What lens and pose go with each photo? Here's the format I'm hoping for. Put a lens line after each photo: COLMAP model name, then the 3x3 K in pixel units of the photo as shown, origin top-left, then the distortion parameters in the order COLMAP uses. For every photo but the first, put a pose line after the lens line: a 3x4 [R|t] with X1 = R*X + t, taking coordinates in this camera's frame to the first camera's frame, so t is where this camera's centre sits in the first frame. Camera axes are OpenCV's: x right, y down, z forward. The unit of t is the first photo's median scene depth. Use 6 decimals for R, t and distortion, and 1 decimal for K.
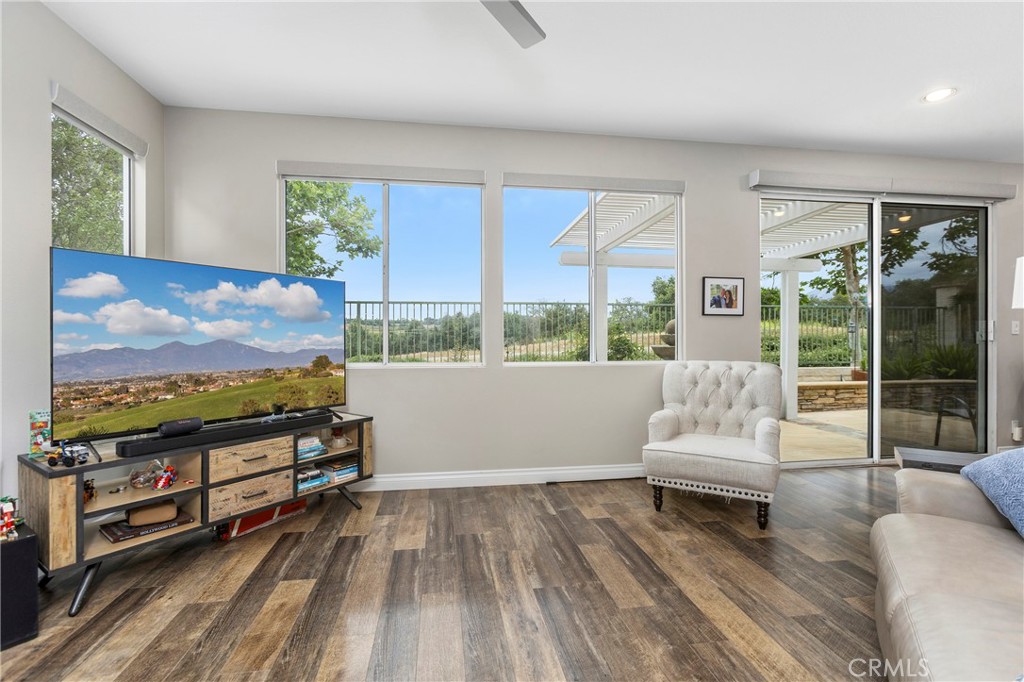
lens RADIAL K [[469.9, 0, 516.0], [0, 469.9, 339.2], [0, 0, 1]] dist [-0.001037, 0.000535]
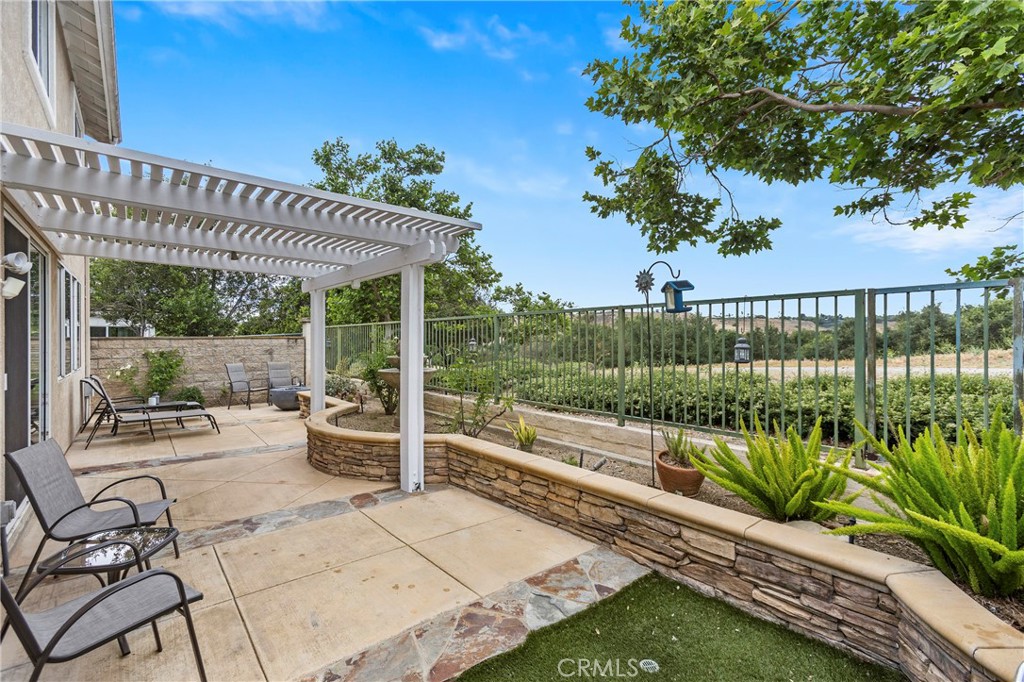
lens RADIAL K [[461.7, 0, 512.0], [0, 461.7, 341.0], [0, 0, 1]] dist [-0.000152, 0.000031]
pose [[0.499972, 0.001392, -0.866041, 2.318666], [-0.004023, 0.999992, -0.000716, -0.076525], [0.866032, 0.003842, 0.499973, 1.529925]]
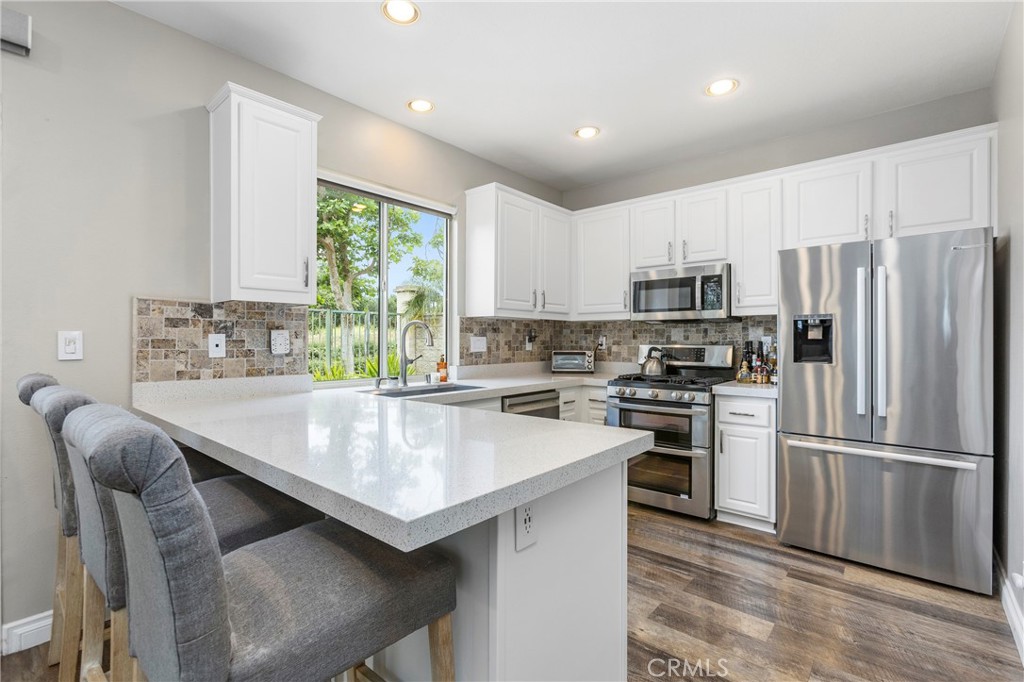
lens RADIAL K [[475.2, 0, 511.2], [0, 475.2, 343.2], [0, 0, 1]] dist [-0.003688, 0.000789]
pose [[0.766075, -0.003161, 0.642744, 1.235697], [0.002879, 0.999995, 0.001486, -0.029135], [-0.642745, 0.000712, 0.766080, 0.419956]]
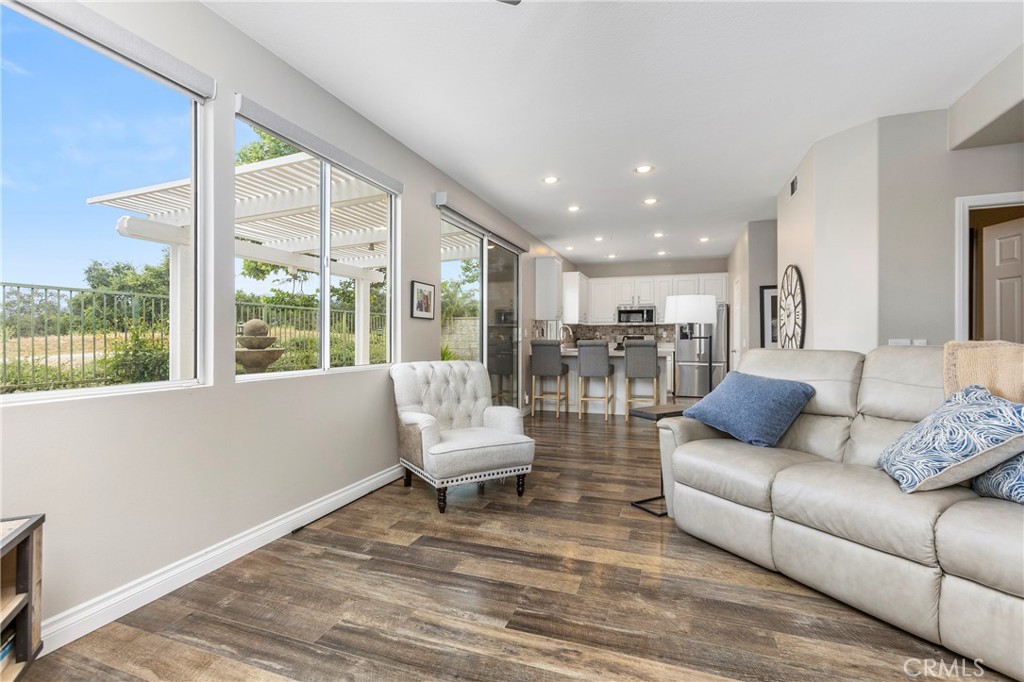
lens RADIAL K [[459.7, 0, 512.0], [0, 459.7, 341.0], [0, 0, 1]] dist [-0.030388, 0.000176]
pose [[0.488648, -0.005535, 0.872463, -0.374524], [0.006727, 0.999974, 0.002576, -0.000741], [-0.872455, 0.004611, 0.488672, 0.314084]]
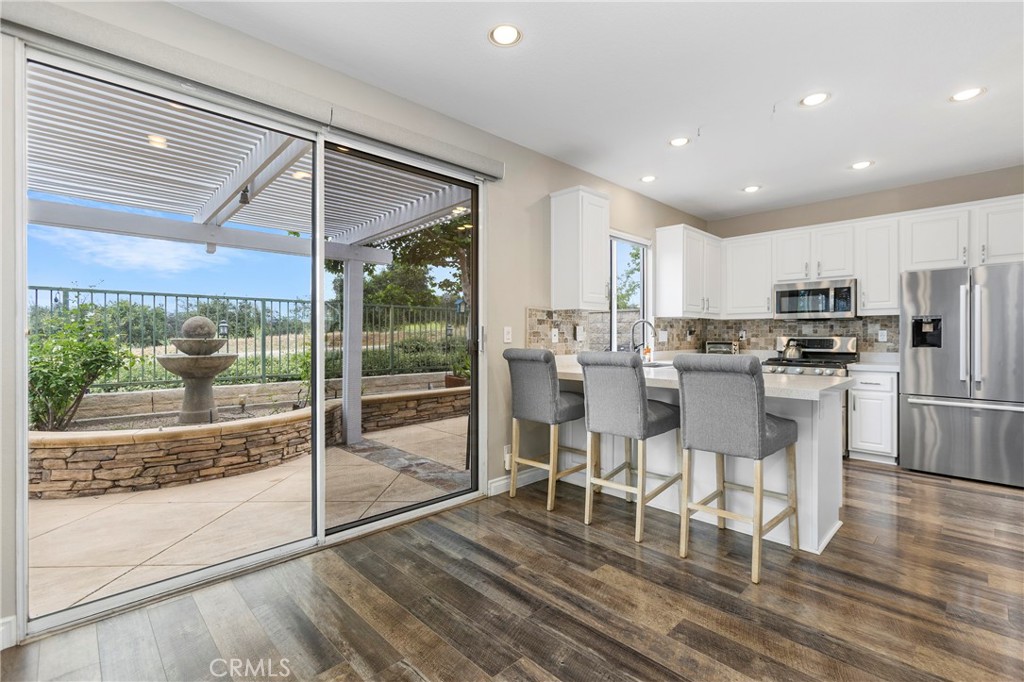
lens RADIAL K [[469.9, 0, 516.0], [0, 469.9, 339.2], [0, 0, 1]] dist [-0.001037, 0.000535]
pose [[0.817362, -0.002327, 0.576119, 0.664242], [0.002113, 0.999997, 0.001040, -0.018992], [-0.576120, 0.000367, 0.817365, 0.340287]]
